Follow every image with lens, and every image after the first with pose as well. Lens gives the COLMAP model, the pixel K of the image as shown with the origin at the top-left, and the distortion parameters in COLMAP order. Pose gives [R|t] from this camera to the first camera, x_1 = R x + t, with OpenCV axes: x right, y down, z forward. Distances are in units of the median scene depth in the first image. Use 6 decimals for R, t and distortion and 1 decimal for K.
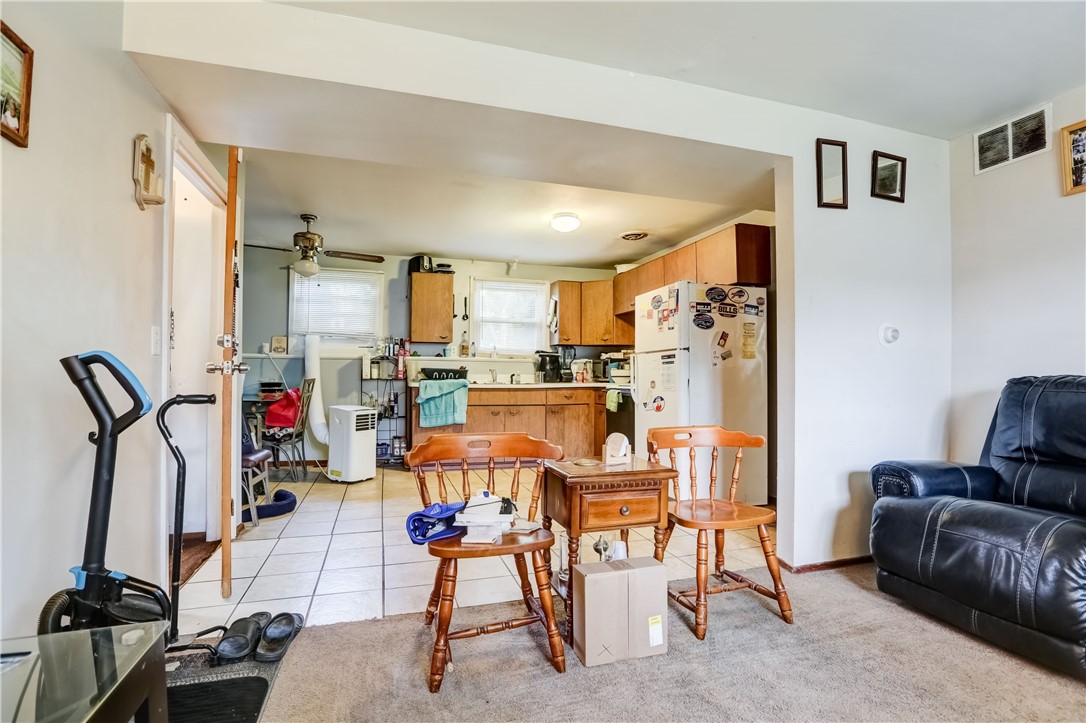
lens RADIAL K [[508.7, 0, 543.0], [0, 508.7, 361.5], [0, 0, 1]] dist [-0.000460, 0.000002]
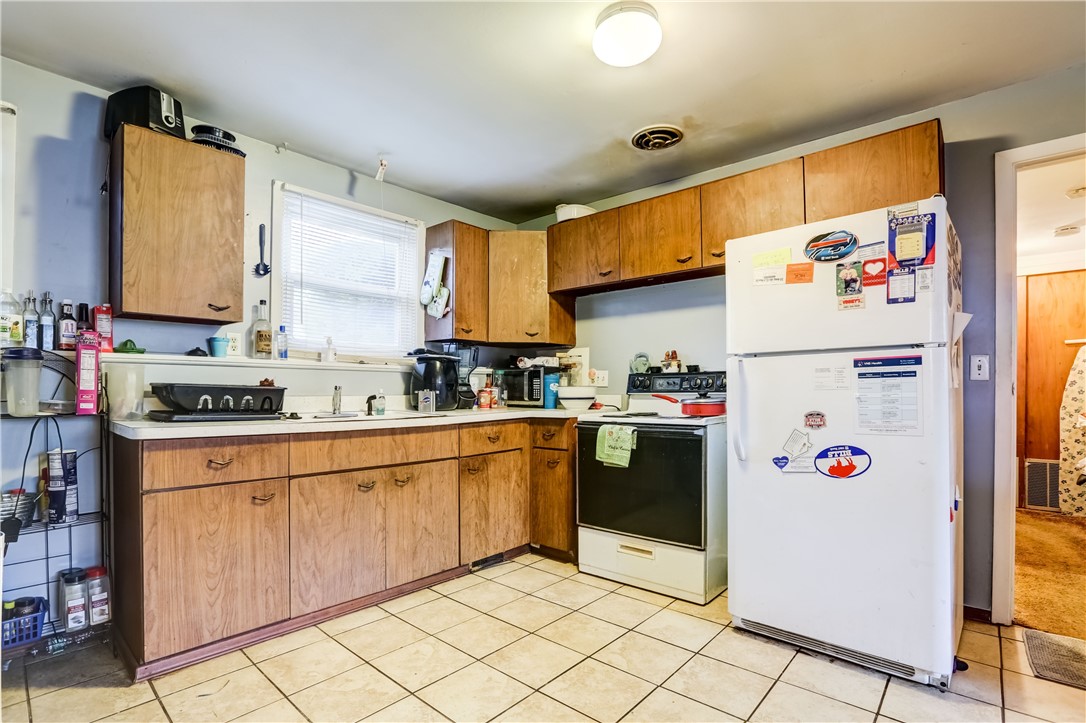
lens RADIAL K [[518.9, 0, 543.8], [0, 518.9, 389.3], [0, 0, 1]] dist [-0.060934, 0.031205]
pose [[0.861718, -0.005753, 0.507355, -0.175528], [-0.009280, 0.999590, 0.027097, 0.004081], [-0.507303, -0.028058, 0.861311, 0.512183]]
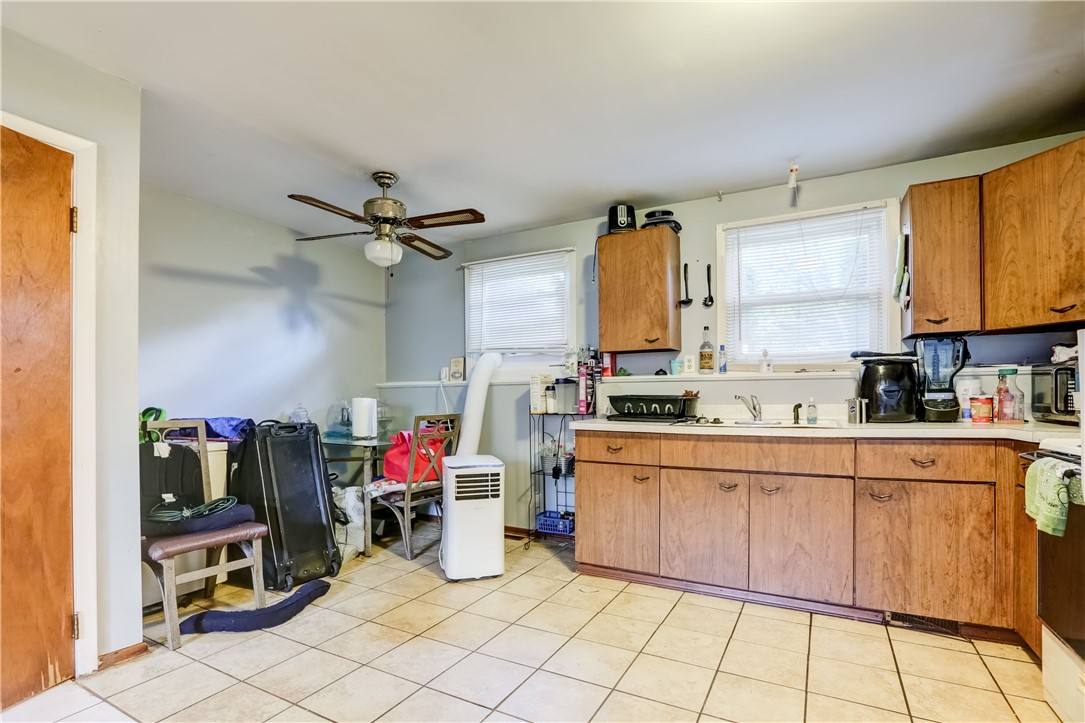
lens RADIAL K [[518.4, 0, 543.3], [0, 518.4, 389.2], [0, 0, 1]] dist [-0.060934, 0.031205]
pose [[0.686670, -0.023213, -0.726599, 0.134549], [0.032860, 0.999460, -0.000875, 0.003349], [0.726226, -0.023275, 0.687062, 0.510033]]
